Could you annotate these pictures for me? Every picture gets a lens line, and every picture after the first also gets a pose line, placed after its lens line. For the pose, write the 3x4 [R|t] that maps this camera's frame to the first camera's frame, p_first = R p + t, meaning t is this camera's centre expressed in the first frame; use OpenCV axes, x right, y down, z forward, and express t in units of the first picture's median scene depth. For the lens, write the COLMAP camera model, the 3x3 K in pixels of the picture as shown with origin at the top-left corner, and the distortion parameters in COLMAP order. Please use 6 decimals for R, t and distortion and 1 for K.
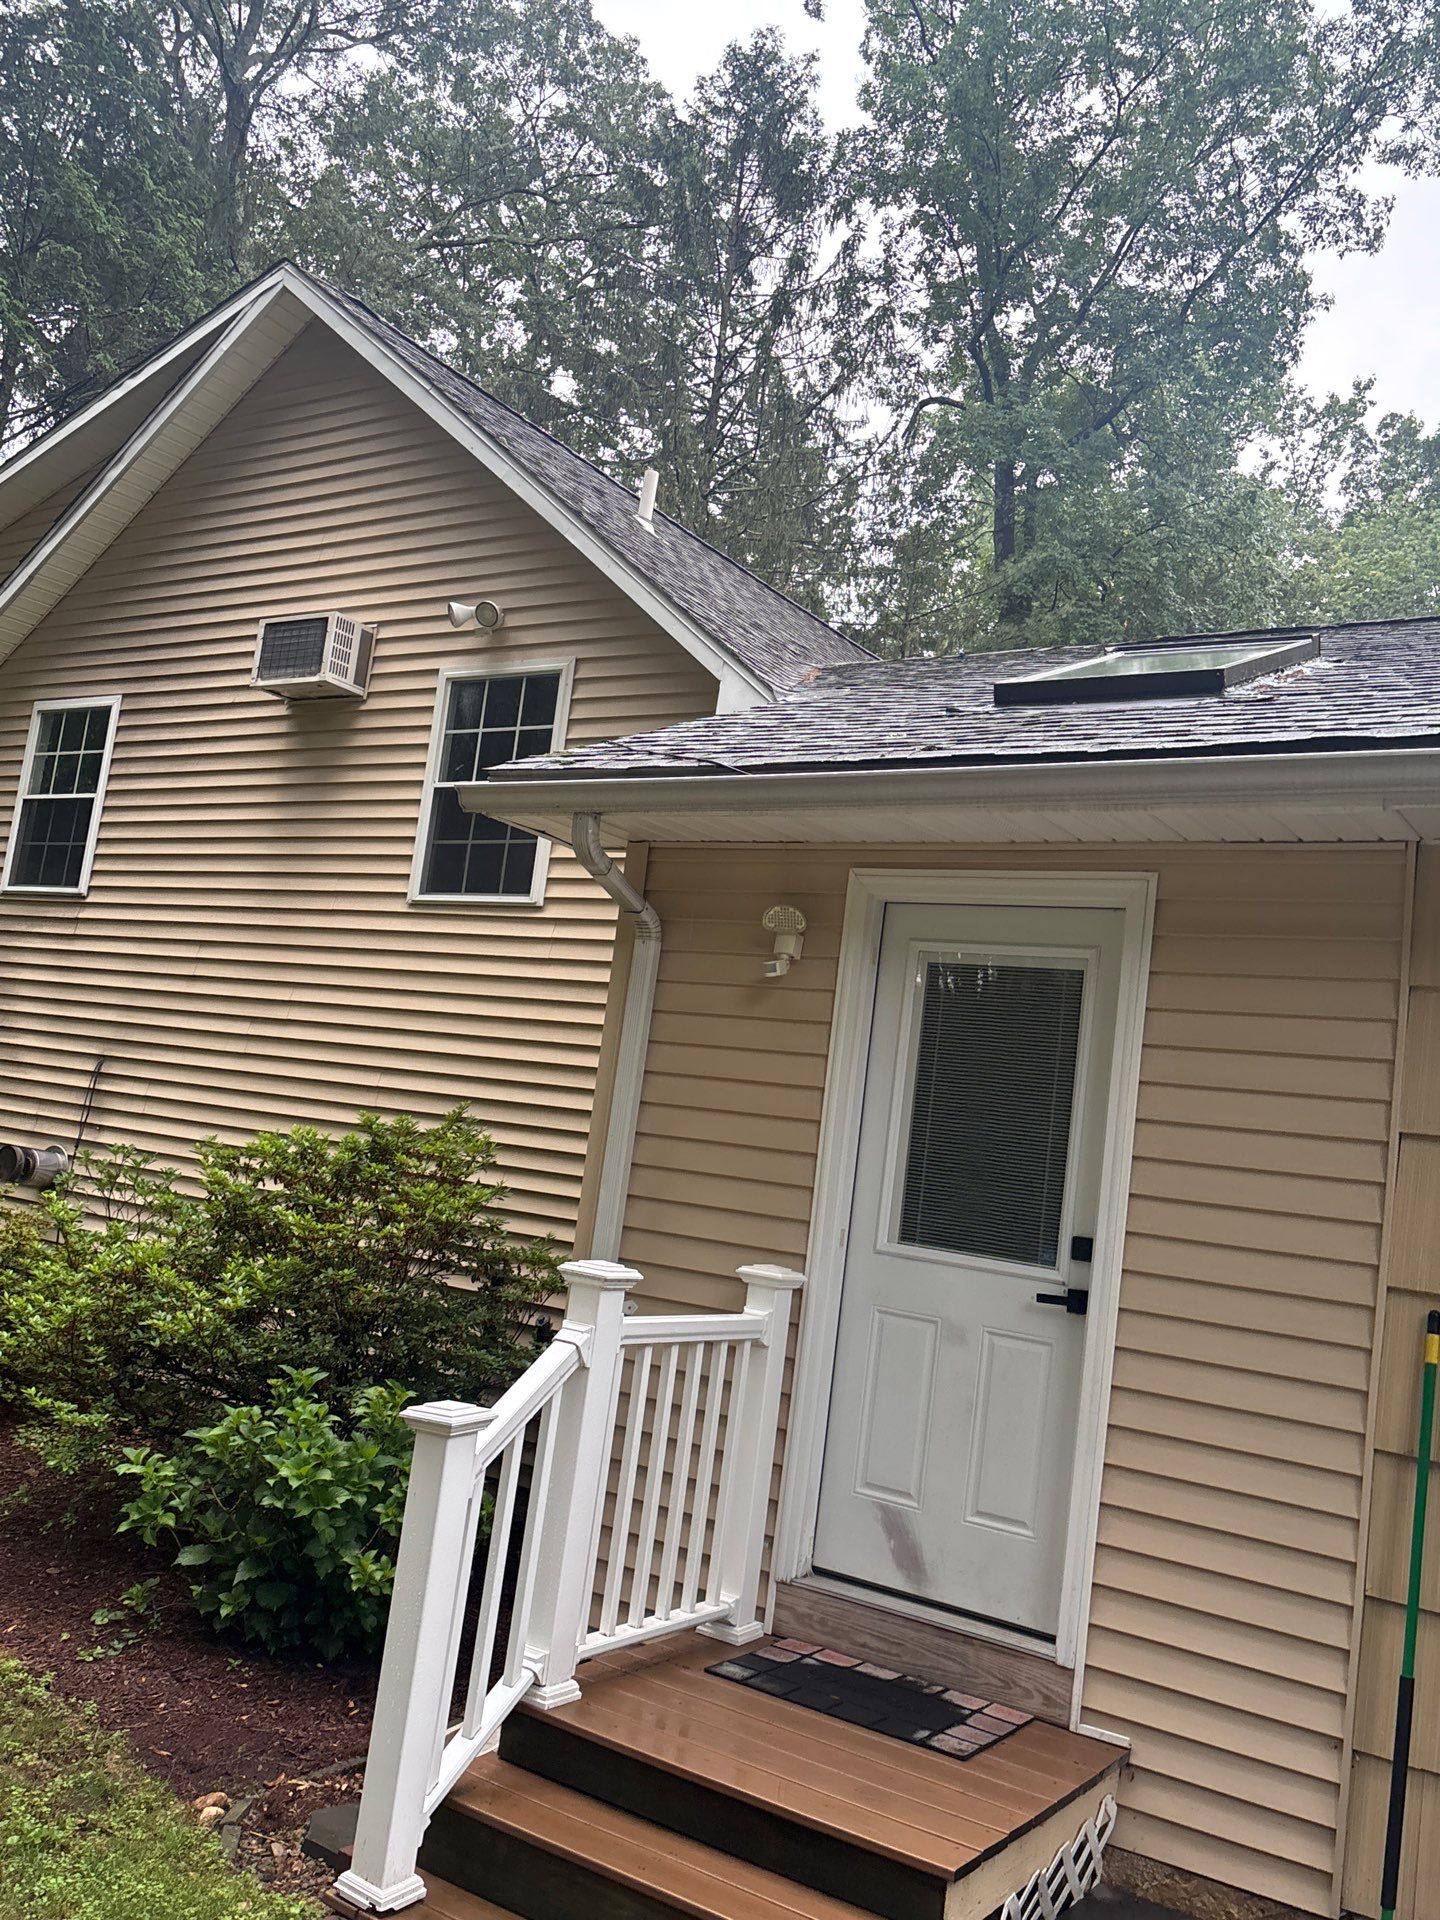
lens RADIAL K [[1626.9, 0, 724.3], [0, 1626.9, 915.0], [0, 0, 1]] dist [0.024977, -0.000539]
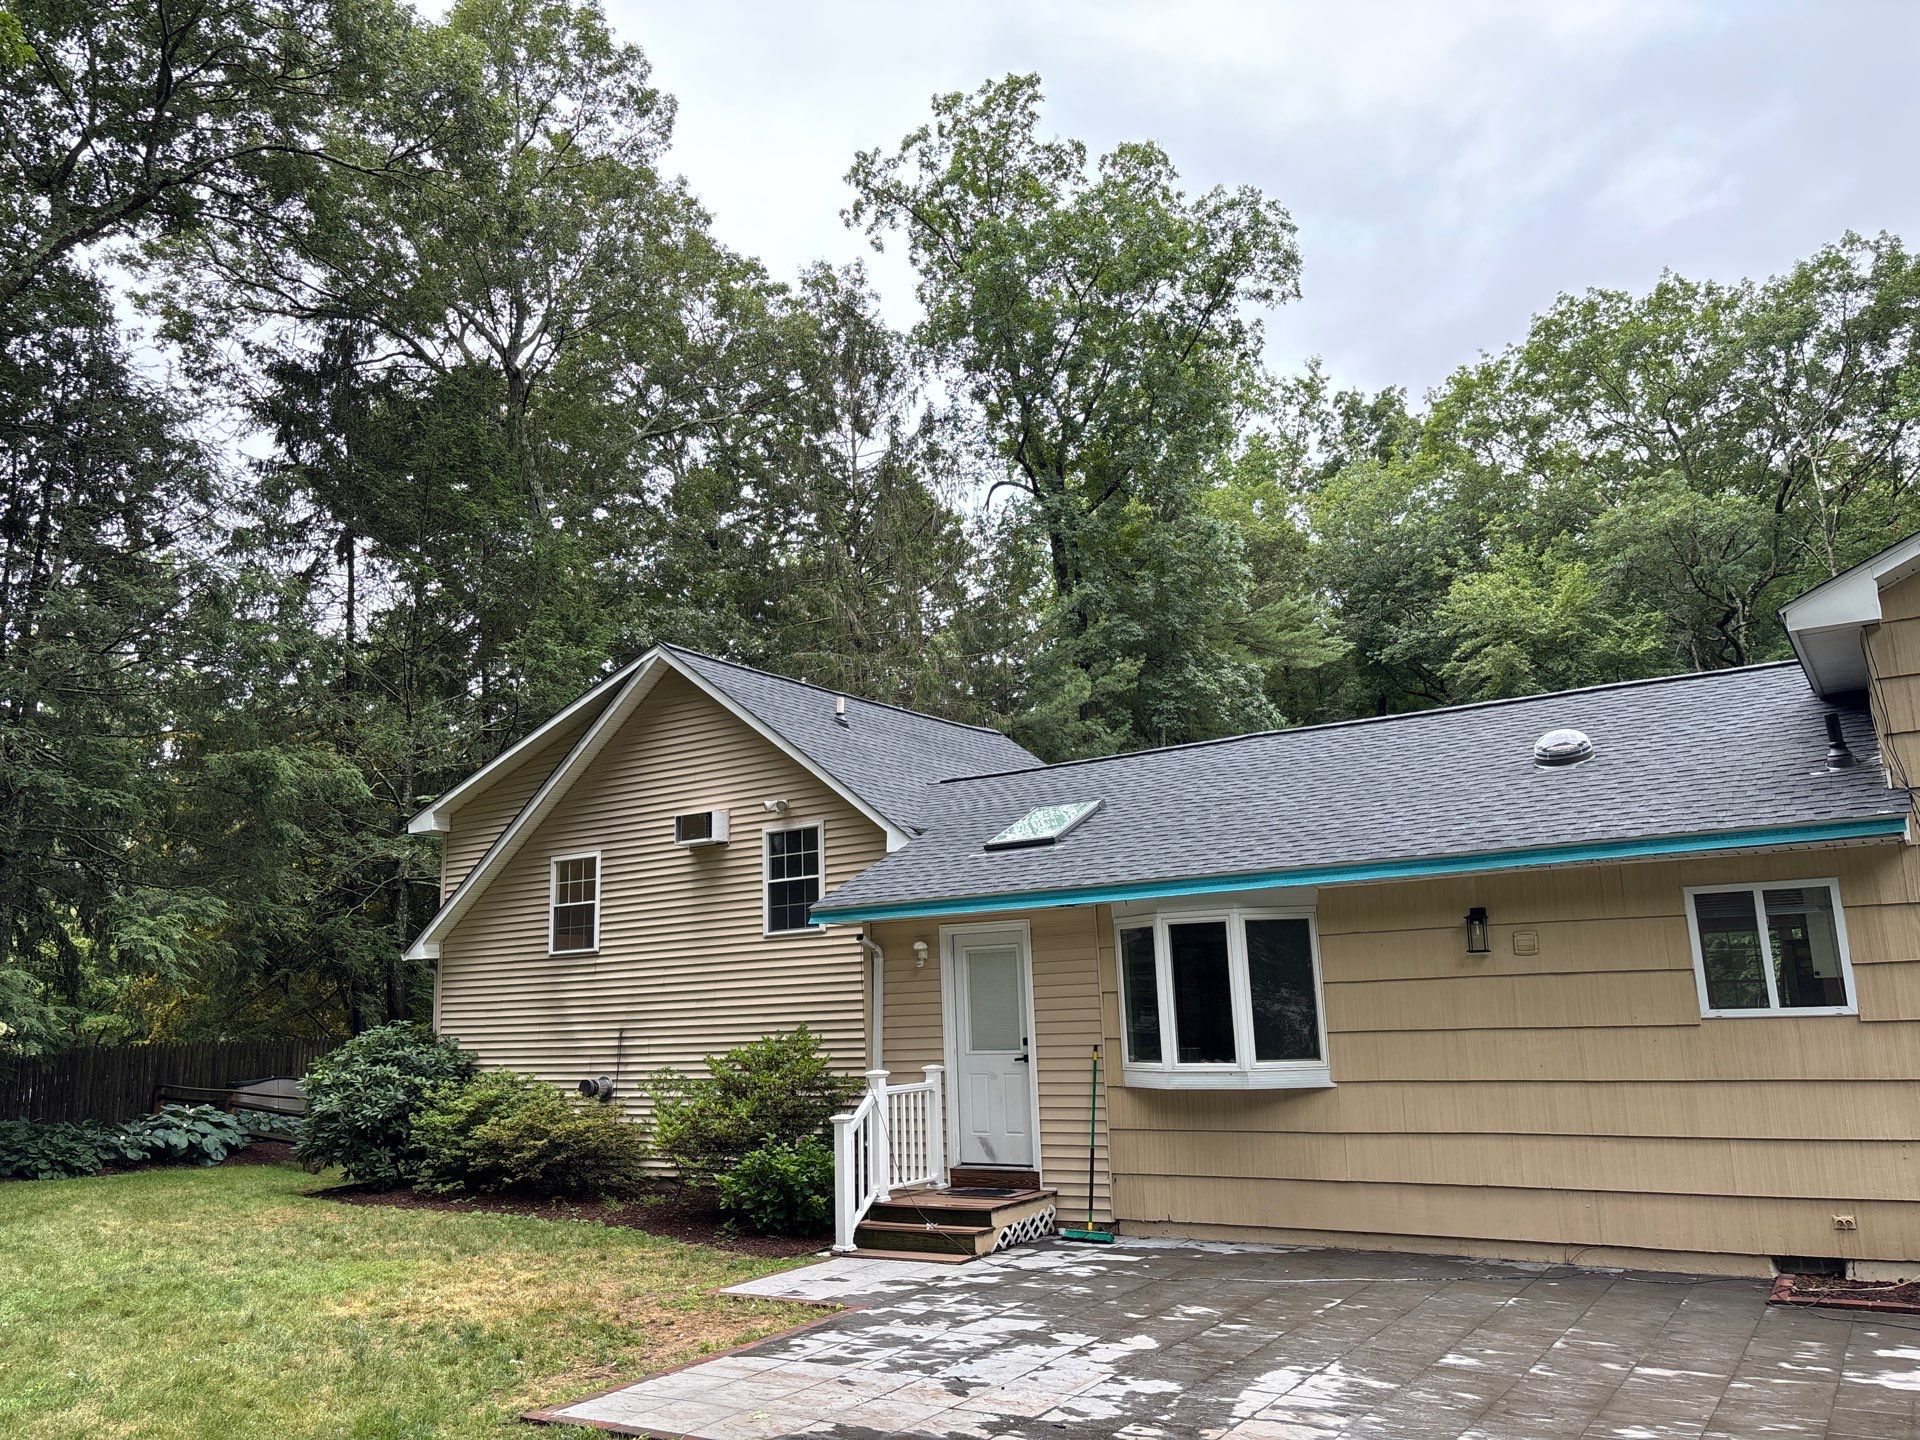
lens RADIAL K [[1411.9, 0, 985.3], [0, 1411.9, 679.8], [0, 0, 1]] dist [0.062806, -0.002581]
pose [[0.986368, -0.155134, 0.054879, 0.054704], [0.159074, 0.984283, -0.076701, -0.161428], [-0.042117, 0.084385, 0.995543, -1.004932]]
